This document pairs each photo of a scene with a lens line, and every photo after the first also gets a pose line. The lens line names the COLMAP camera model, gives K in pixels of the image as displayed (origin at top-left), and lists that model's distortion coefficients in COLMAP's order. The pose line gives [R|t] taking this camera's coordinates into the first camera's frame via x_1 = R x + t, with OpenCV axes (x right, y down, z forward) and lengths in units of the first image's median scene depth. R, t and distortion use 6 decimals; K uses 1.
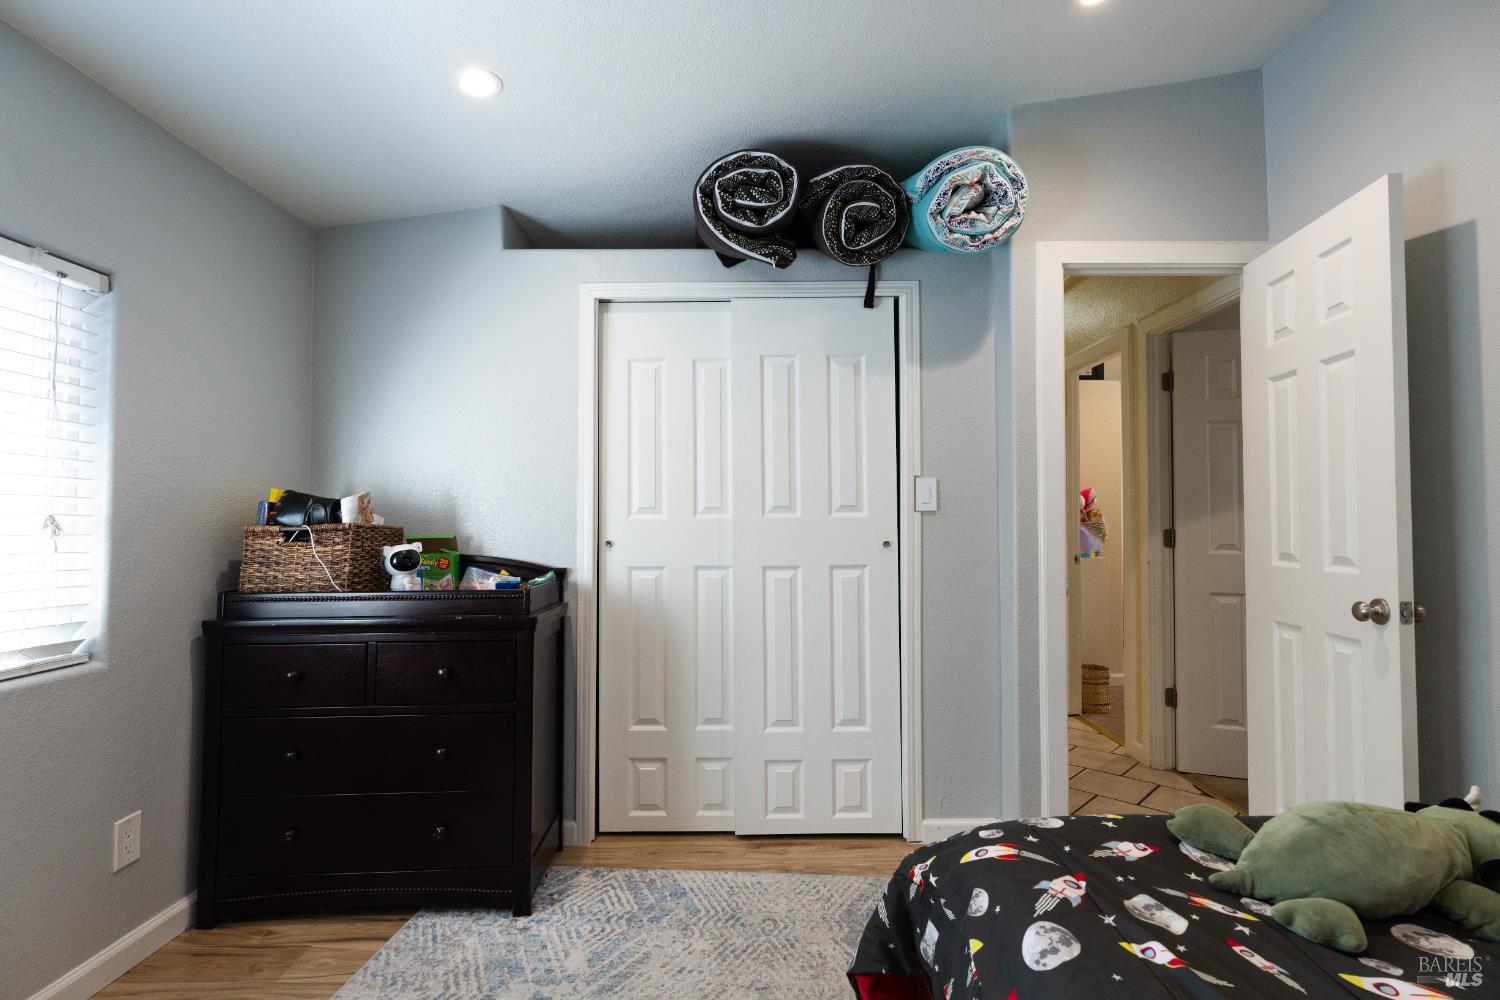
lens RADIAL K [[701.0, 0, 750.0], [0, 701.0, 500.0], [0, 0, 1]] dist [-0.000820, 0.000385]
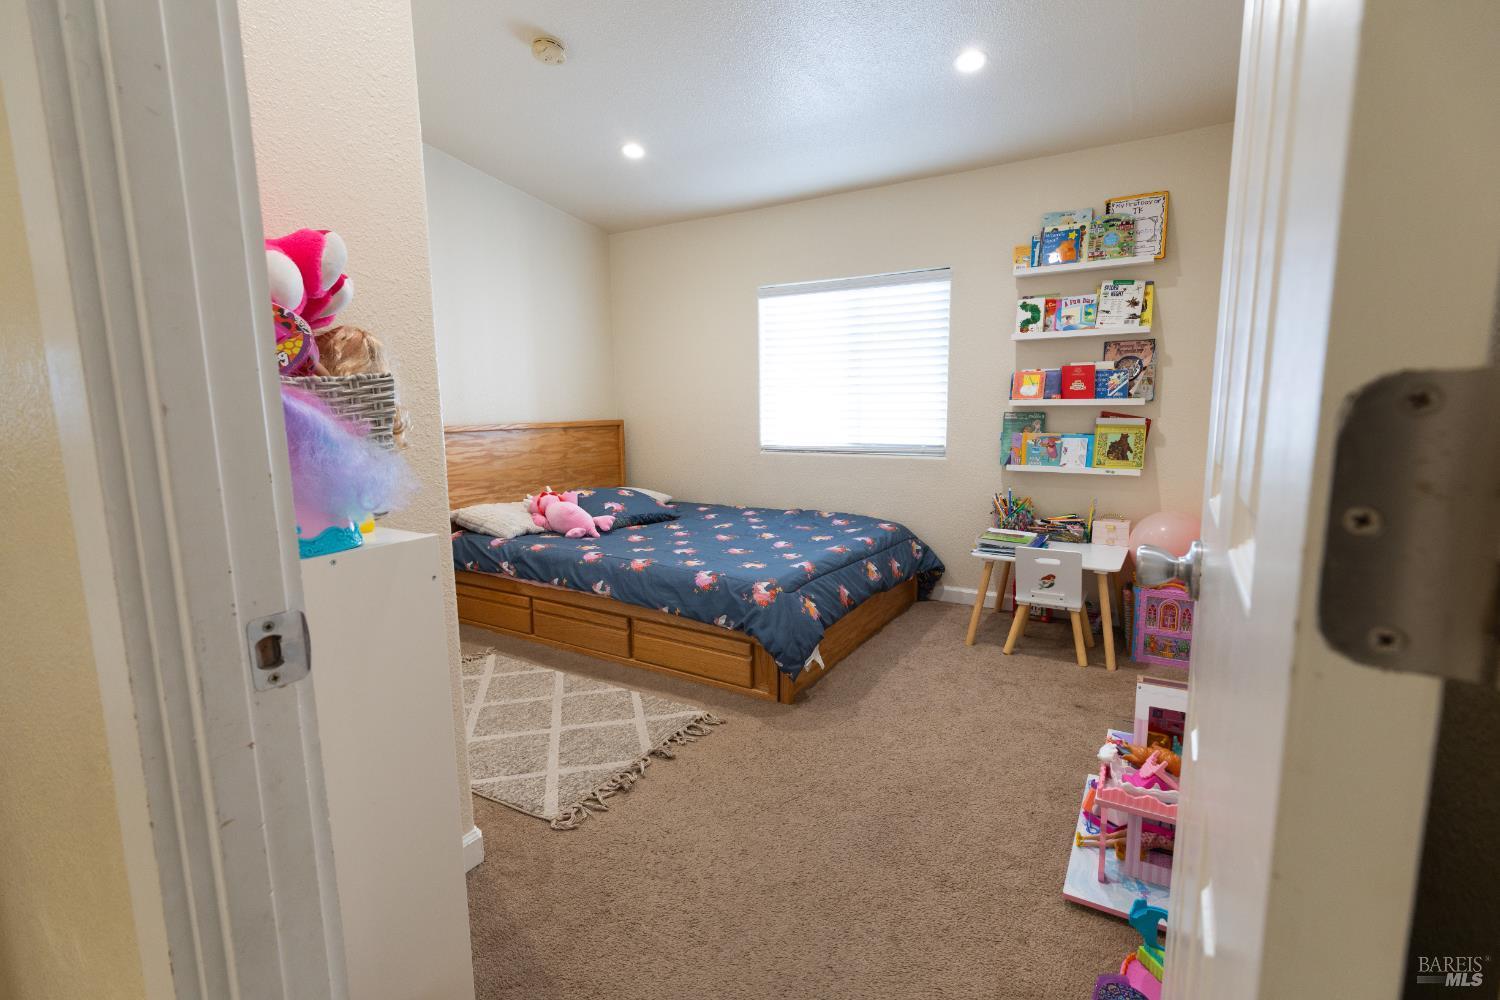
lens RADIAL K [[701.0, 0, 750.0], [0, 701.0, 500.0], [0, 0, 1]] dist [-0.000820, 0.000385]
pose [[0.539691, -0.127269, 0.832188, 0.355953], [-0.013600, 0.987060, 0.159774, 0.033394], [-0.841753, -0.097546, 0.530977, 0.745926]]
